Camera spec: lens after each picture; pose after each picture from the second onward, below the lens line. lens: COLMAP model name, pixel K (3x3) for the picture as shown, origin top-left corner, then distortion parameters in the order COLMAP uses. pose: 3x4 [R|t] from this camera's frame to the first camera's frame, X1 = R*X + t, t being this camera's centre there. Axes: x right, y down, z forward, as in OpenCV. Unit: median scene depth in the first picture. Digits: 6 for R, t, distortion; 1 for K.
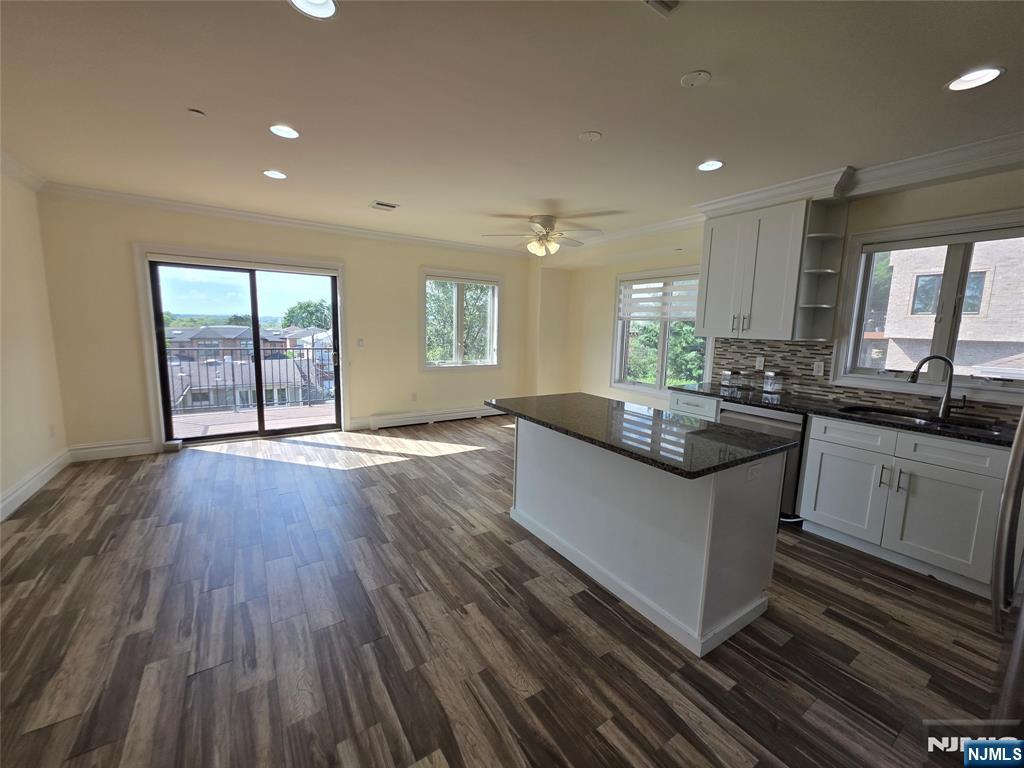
lens RADIAL K [[410.9, 0, 513.4], [0, 410.9, 381.7], [0, 0, 1]] dist [0.004345, 0.000286]
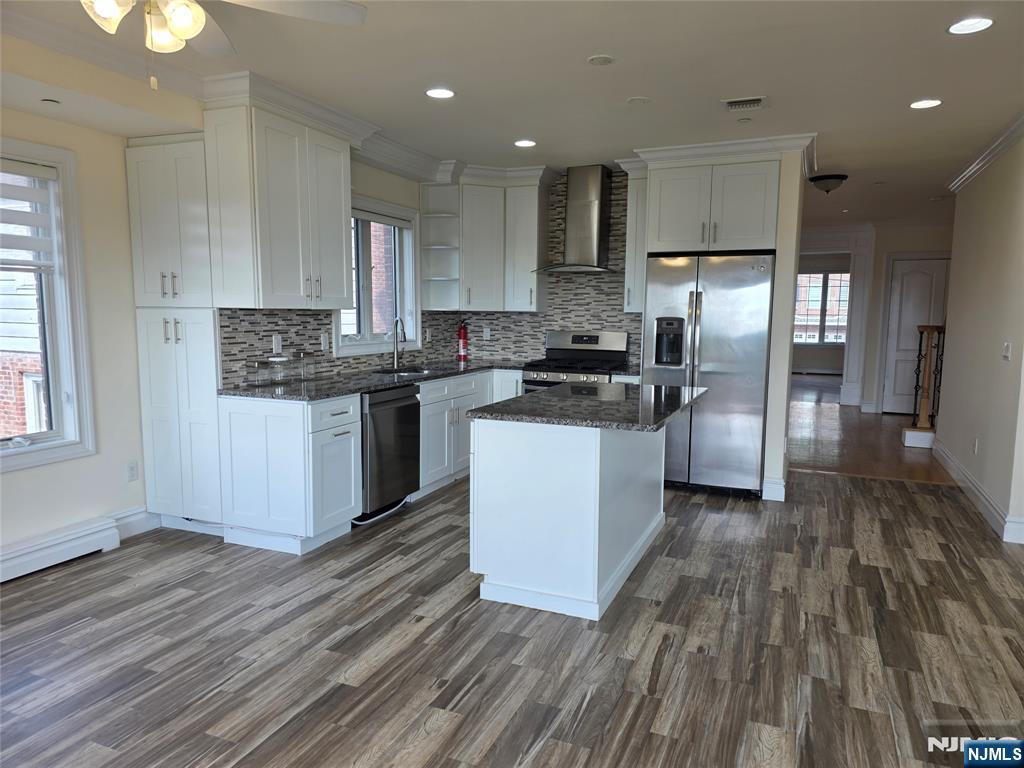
lens RADIAL K [[690.4, 0, 513.0], [0, 690.4, 386.9], [0, 0, 1]] dist [0.023938, -0.009675]
pose [[-0.552736, -0.126962, 0.823629, -0.792978], [0.088503, 0.973794, 0.209504, -0.243747], [-0.828644, 0.188693, -0.527014, 1.719938]]
